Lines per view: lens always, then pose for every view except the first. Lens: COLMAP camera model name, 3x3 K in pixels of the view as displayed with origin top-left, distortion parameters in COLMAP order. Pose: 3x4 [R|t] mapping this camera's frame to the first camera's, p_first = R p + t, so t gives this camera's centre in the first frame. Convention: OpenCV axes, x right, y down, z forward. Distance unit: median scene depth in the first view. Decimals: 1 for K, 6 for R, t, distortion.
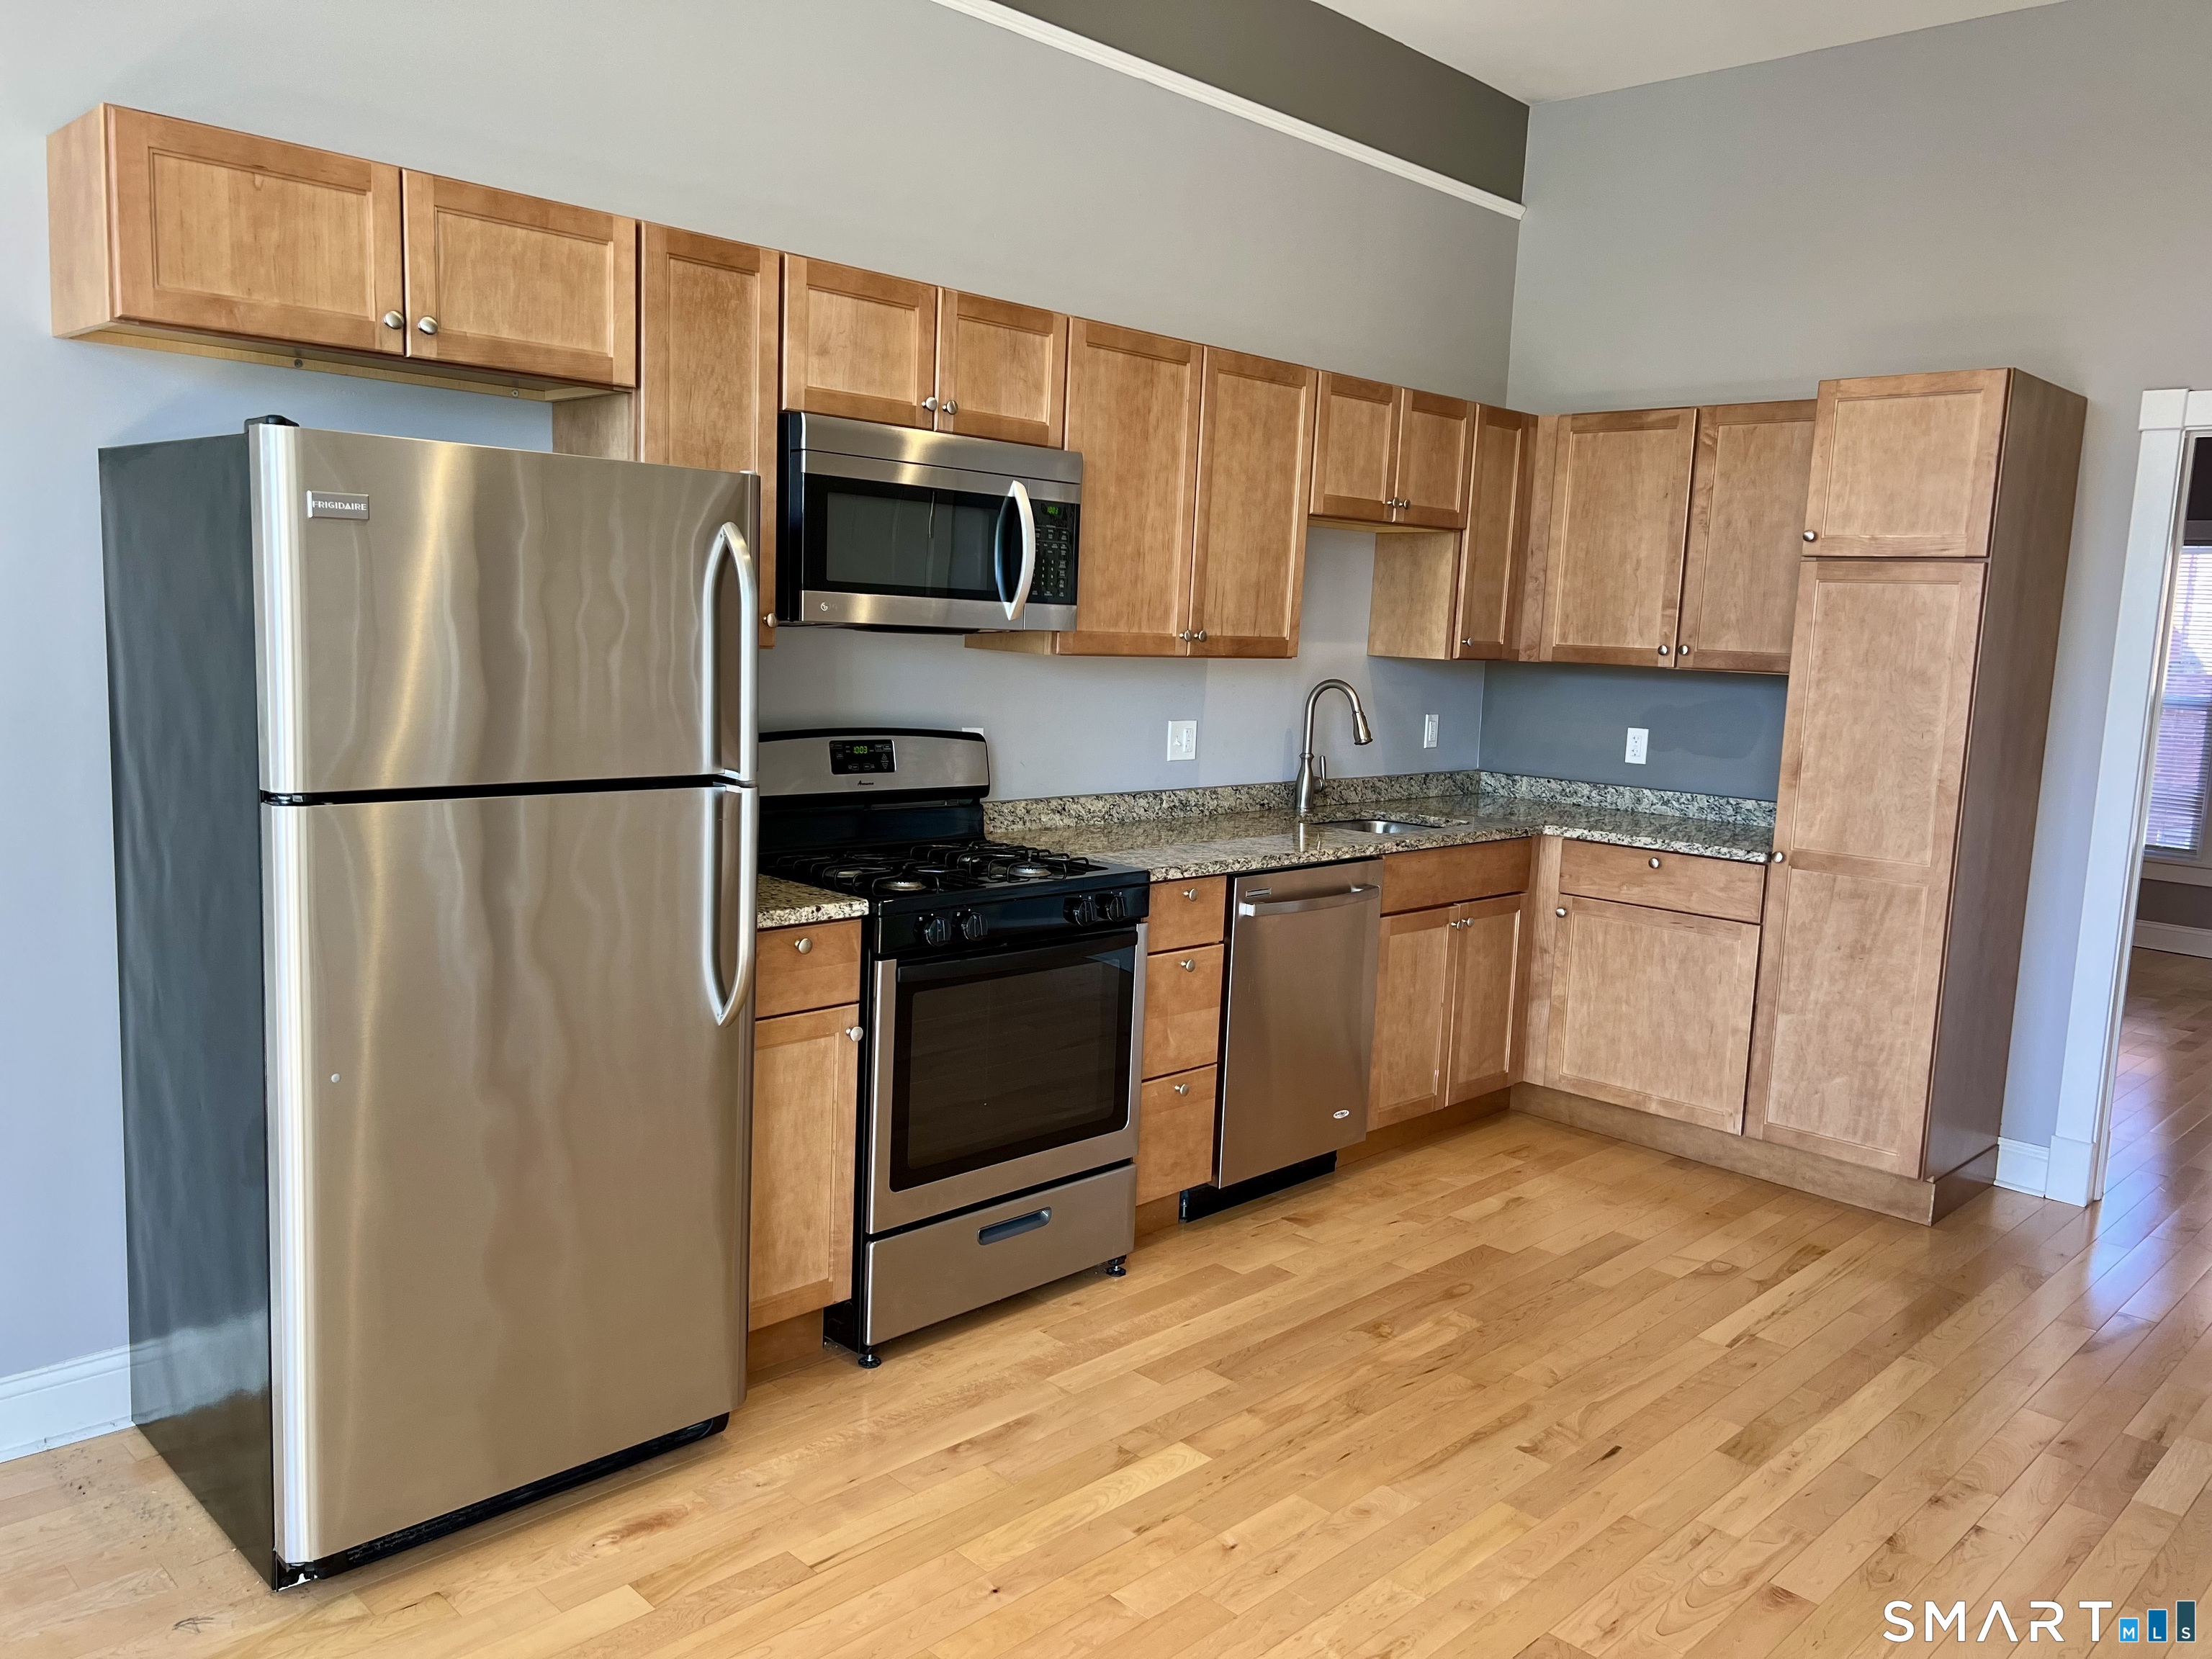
lens RADIAL K [[1665.6, 0, 1052.2], [0, 1665.6, 844.5], [0, 0, 1]] dist [0.170034, -0.361408]
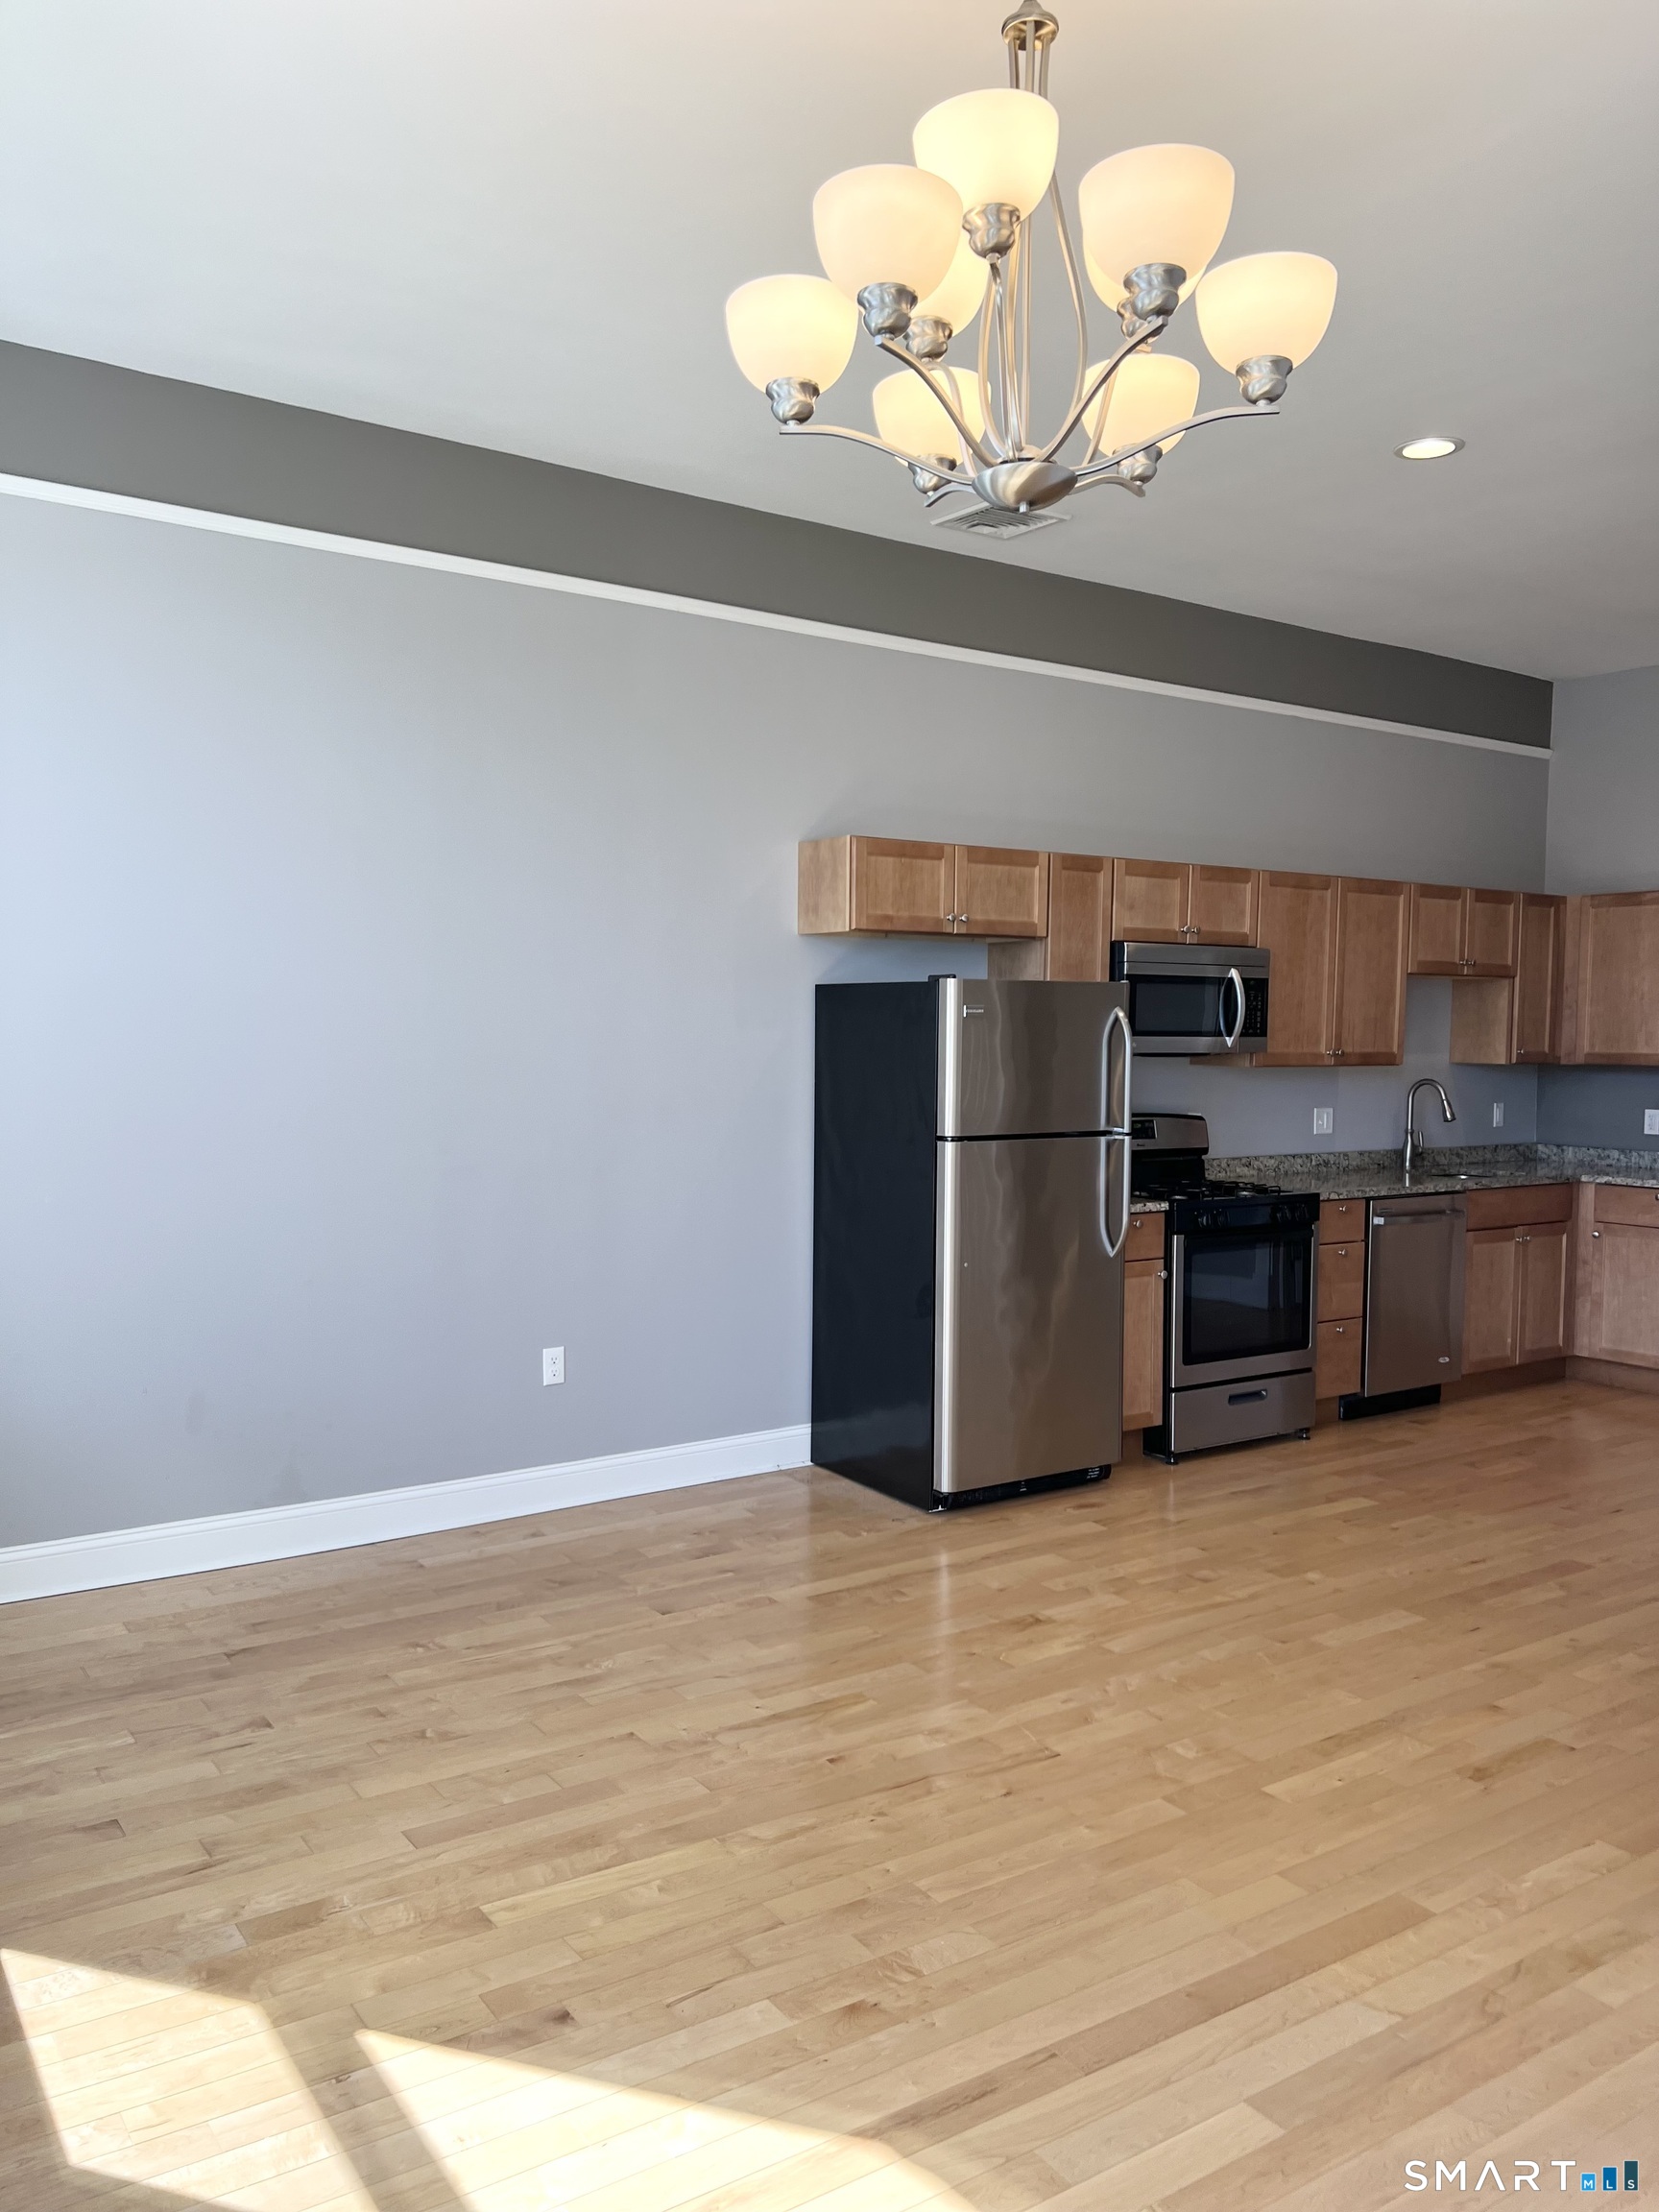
lens RADIAL K [[1665.6, 0, 822.8], [0, 1665.6, 1155.5], [0, 0, 1]] dist [0.170034, -0.361408]
pose [[0.986479, -0.020367, -0.162619, -0.141942], [0.009314, 0.997612, -0.068442, 0.080687], [0.163625, 0.066002, 0.984312, -0.676705]]
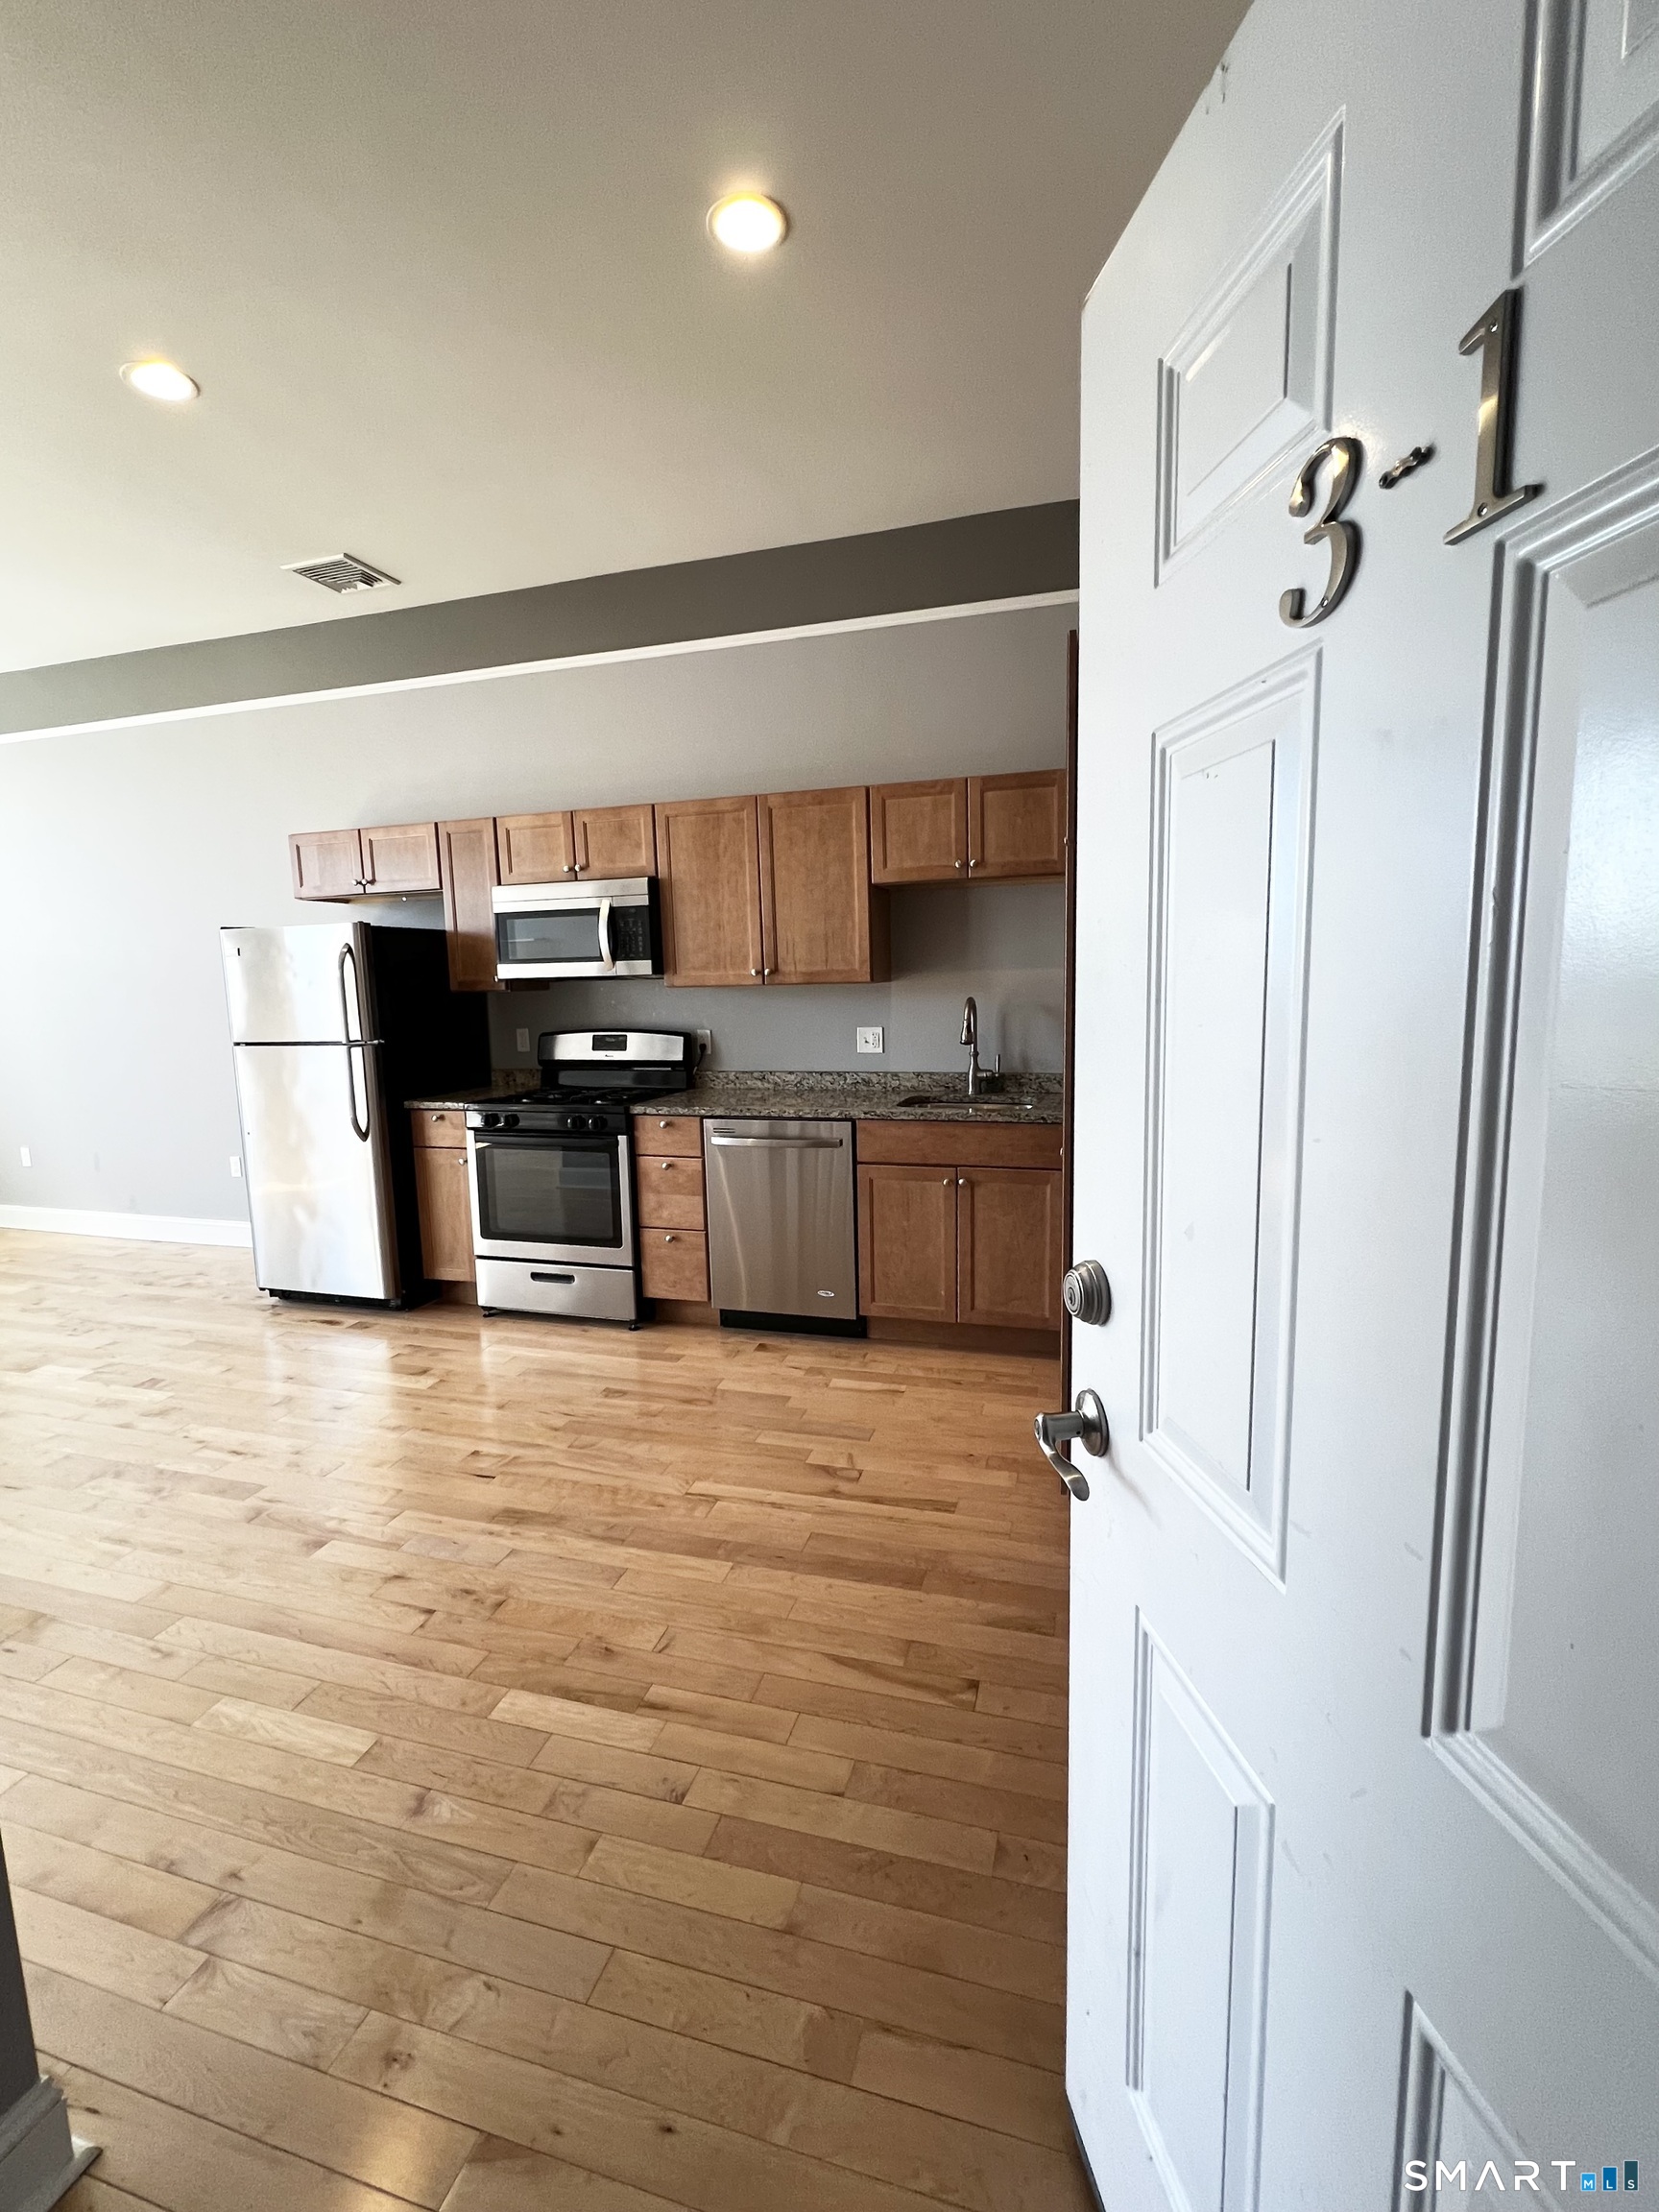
lens RADIAL K [[928.1, 0, 829.5], [0, 928.1, 1106.0], [0, 0, 1]] dist [-0.000019, -0.000057]
pose [[0.479971, 0.063762, -0.874964, 0.930298], [-0.079412, 0.996418, 0.029050, -0.027611], [0.873682, 0.055540, 0.483316, 0.645076]]
